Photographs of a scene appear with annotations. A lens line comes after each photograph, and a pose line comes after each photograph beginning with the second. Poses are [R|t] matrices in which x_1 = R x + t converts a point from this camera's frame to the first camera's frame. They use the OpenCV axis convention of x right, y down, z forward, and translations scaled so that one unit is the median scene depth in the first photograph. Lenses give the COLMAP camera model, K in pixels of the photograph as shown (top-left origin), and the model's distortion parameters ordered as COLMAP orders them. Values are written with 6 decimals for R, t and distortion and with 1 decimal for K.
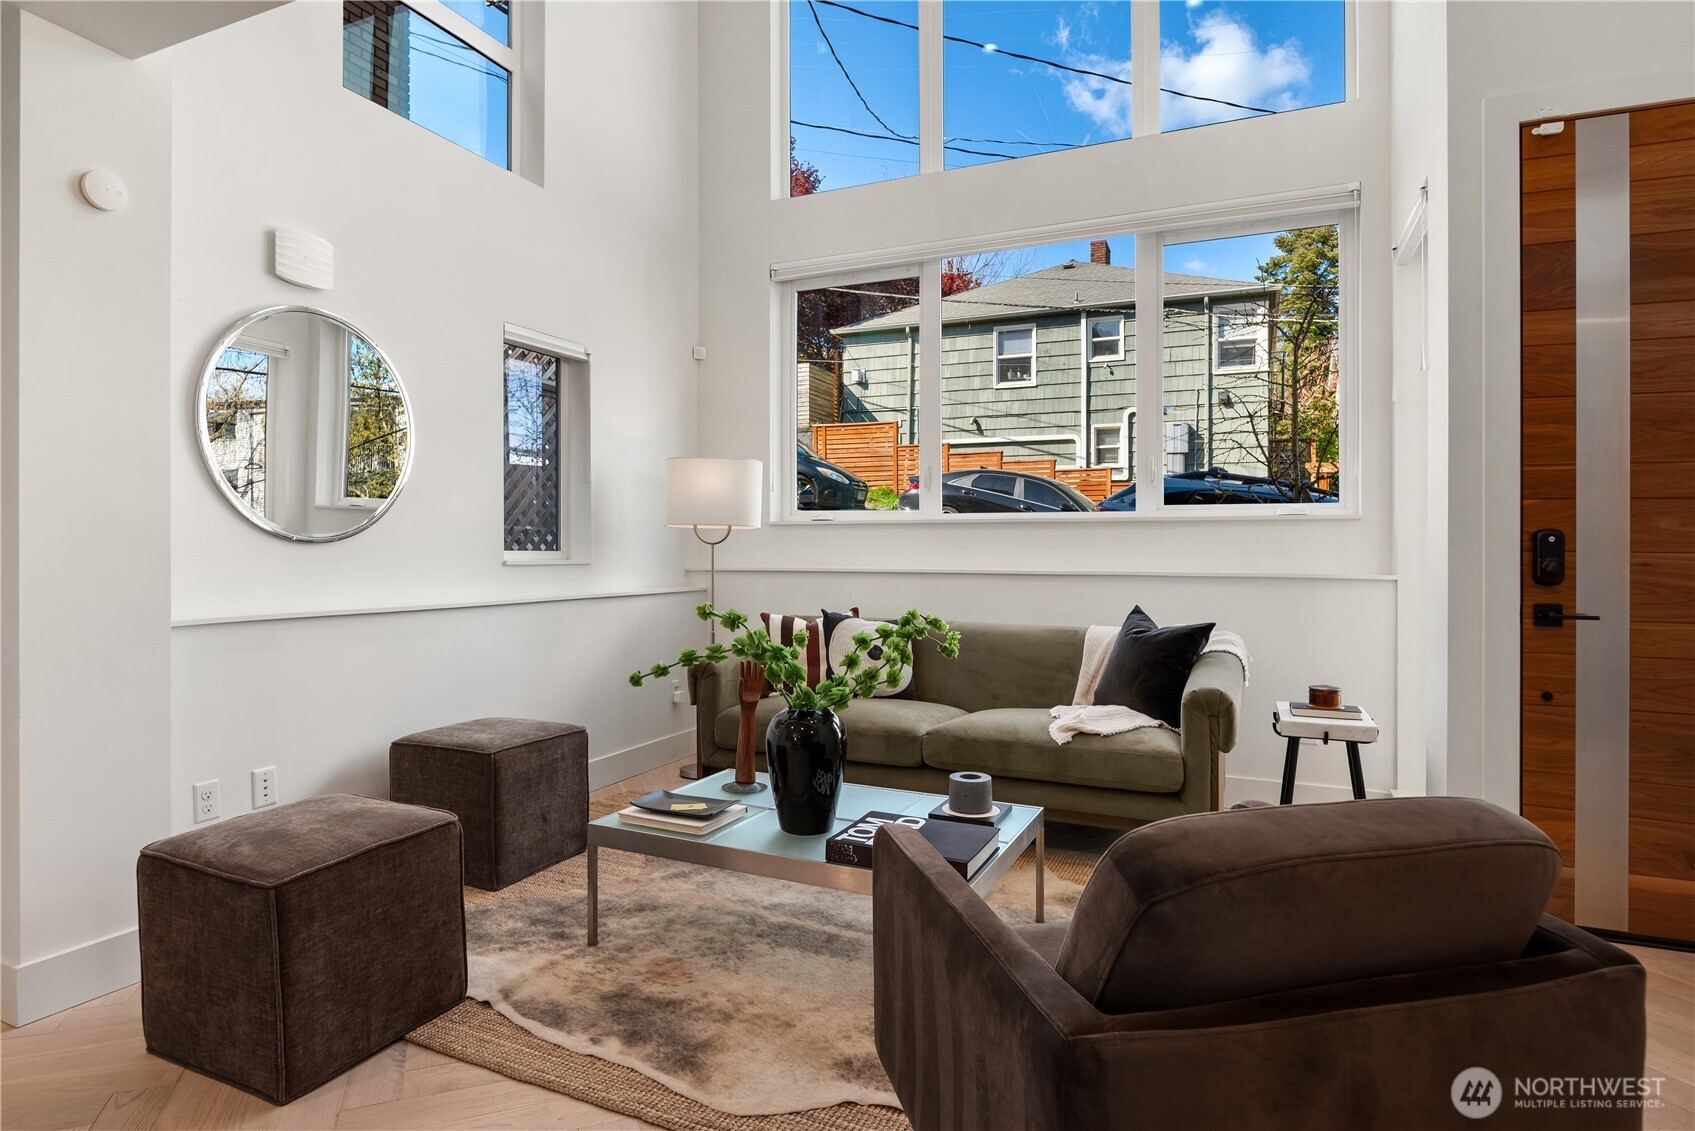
lens RADIAL K [[939.9, 0, 826.5], [0, 939.9, 542.9], [0, 0, 1]] dist [0.006190, -0.004247]
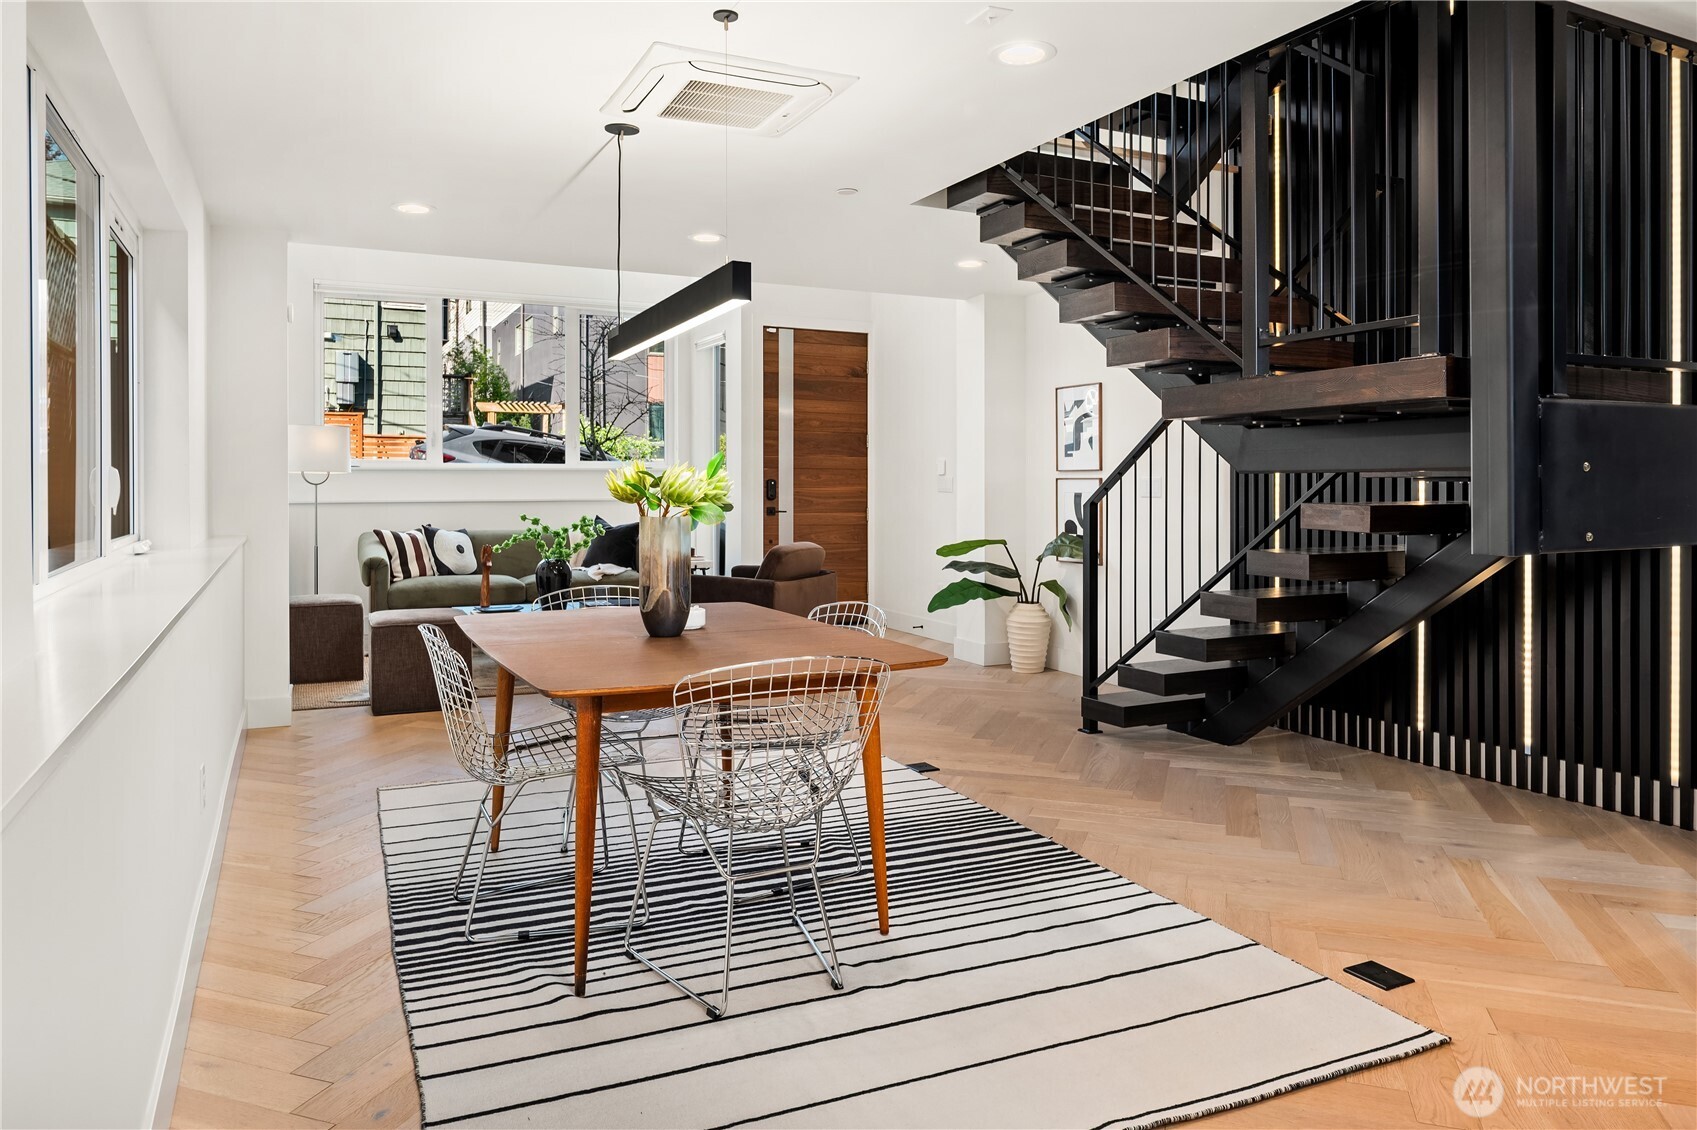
lens RADIAL K [[1129.8, 0, 847.2], [0, 1129.8, 495.3], [0, 0, 1]] dist [0.012575, -0.002880]
pose [[0.632858, -0.014063, 0.774140, -0.224488], [-0.005362, 0.999731, 0.022545, -0.006010], [-0.774249, -0.018418, 0.632612, -0.170406]]
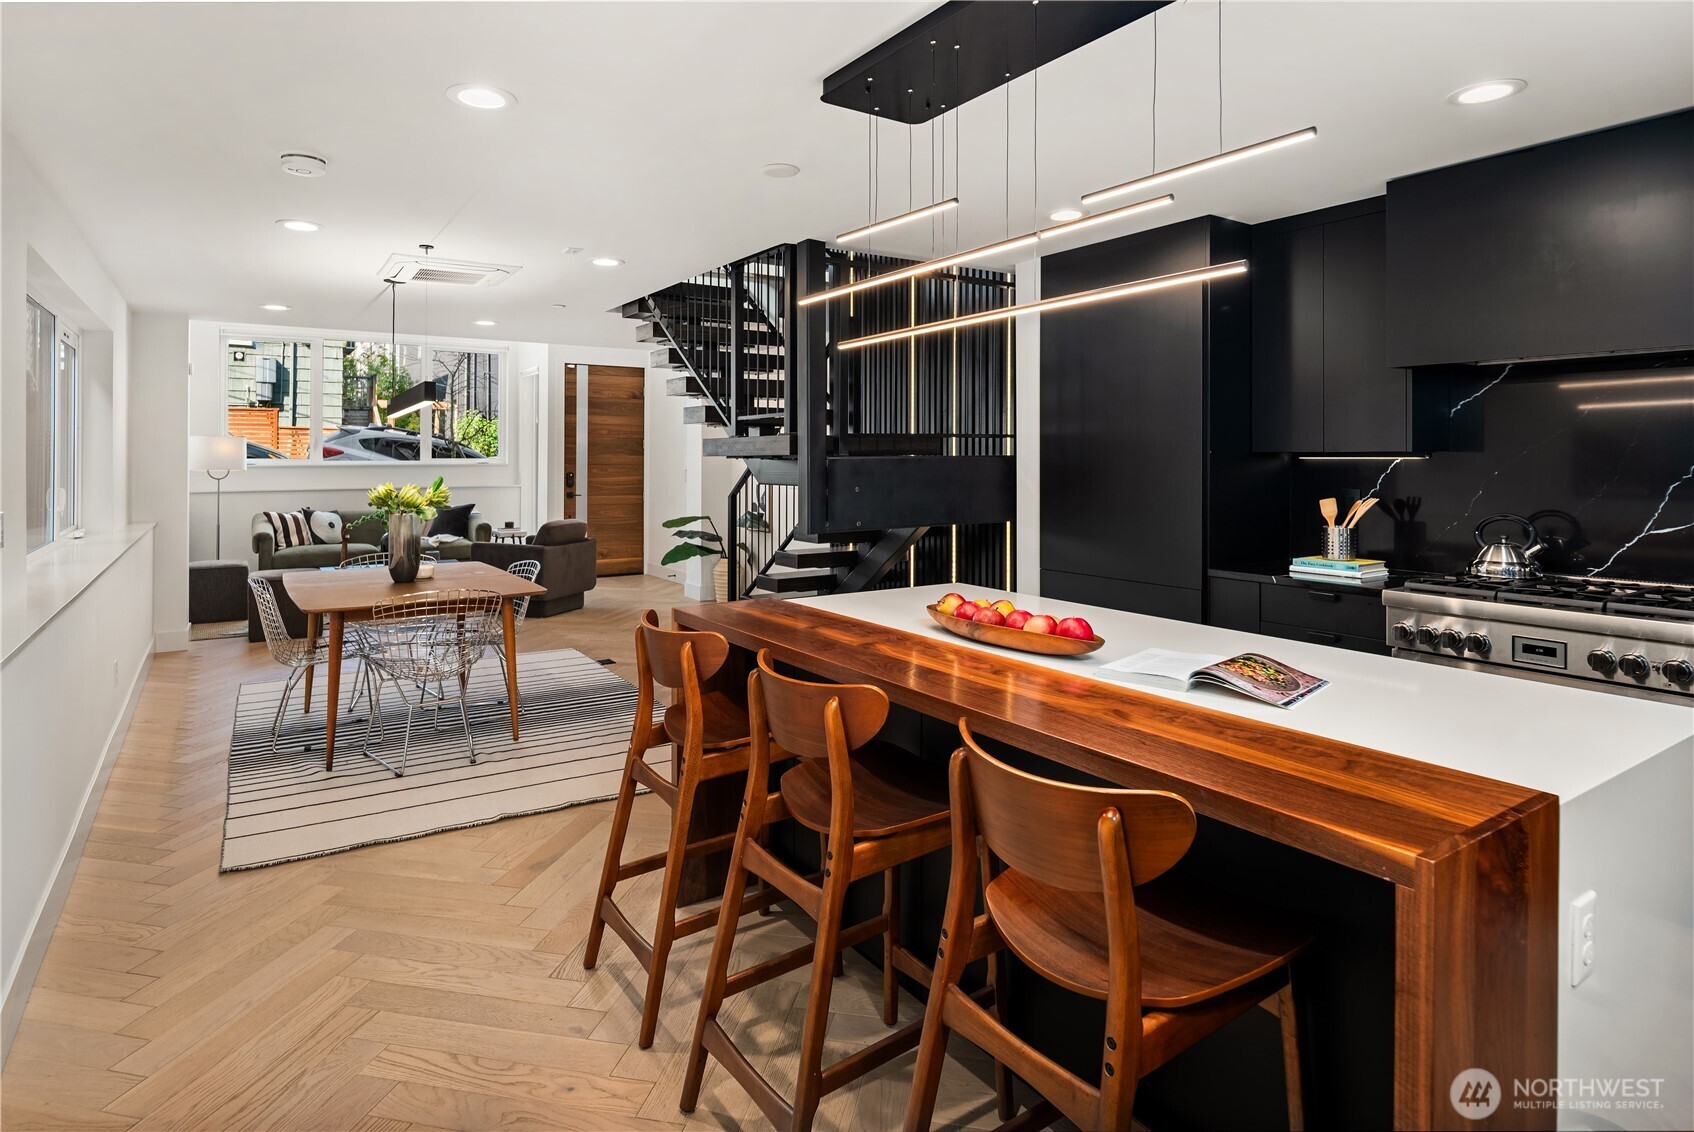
lens RADIAL K [[939.3, 0, 852.8], [0, 939.3, 451.0], [0, 0, 1]] dist [0.006190, -0.004247]
pose [[0.525541, -0.000803, 0.850768, -0.259974], [-0.005401, 0.999976, 0.004280, -0.017286], [-0.850751, -0.006844, 0.525524, -0.273930]]
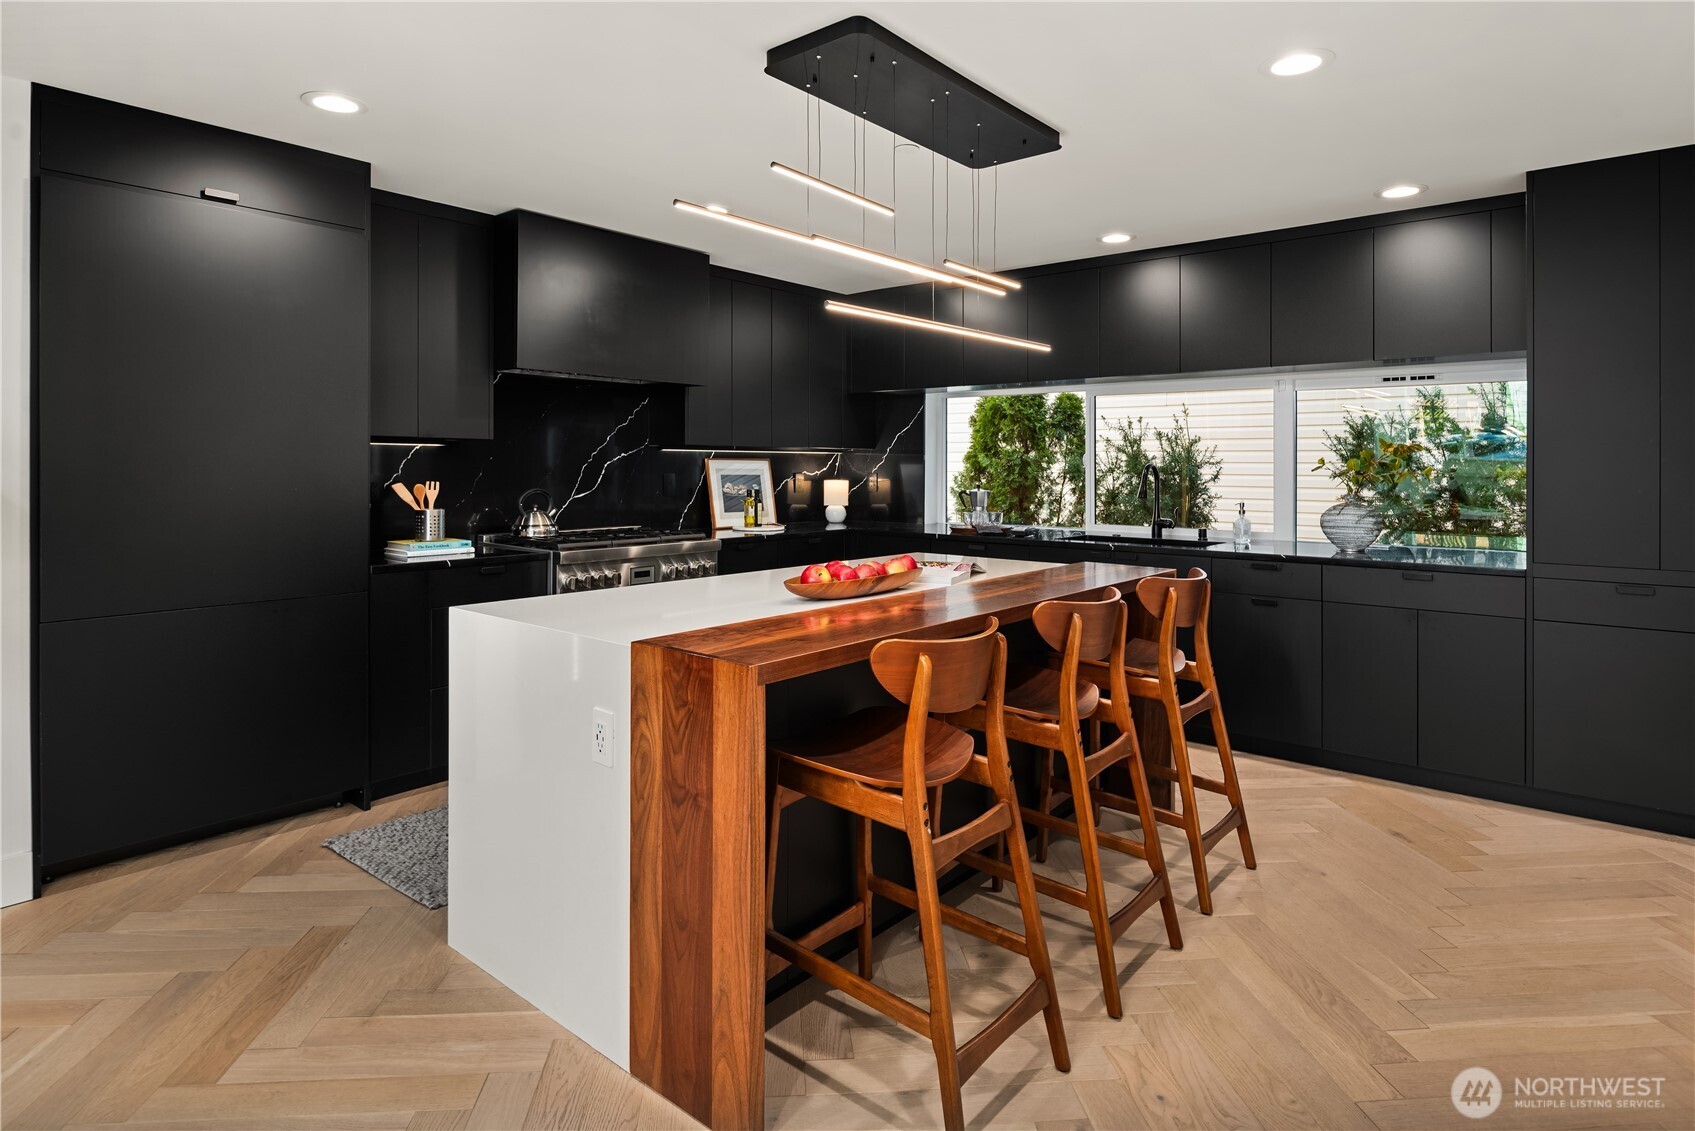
lens RADIAL K [[939.9, 0, 799.6], [0, 939.9, 470.6], [0, 0, 1]] dist [0.006190, -0.004247]
pose [[-0.952120, -0.007778, 0.305627, -0.178490], [-0.008766, 0.999960, -0.001860, -0.009906], [-0.305600, -0.004450, -0.952150, -0.083292]]
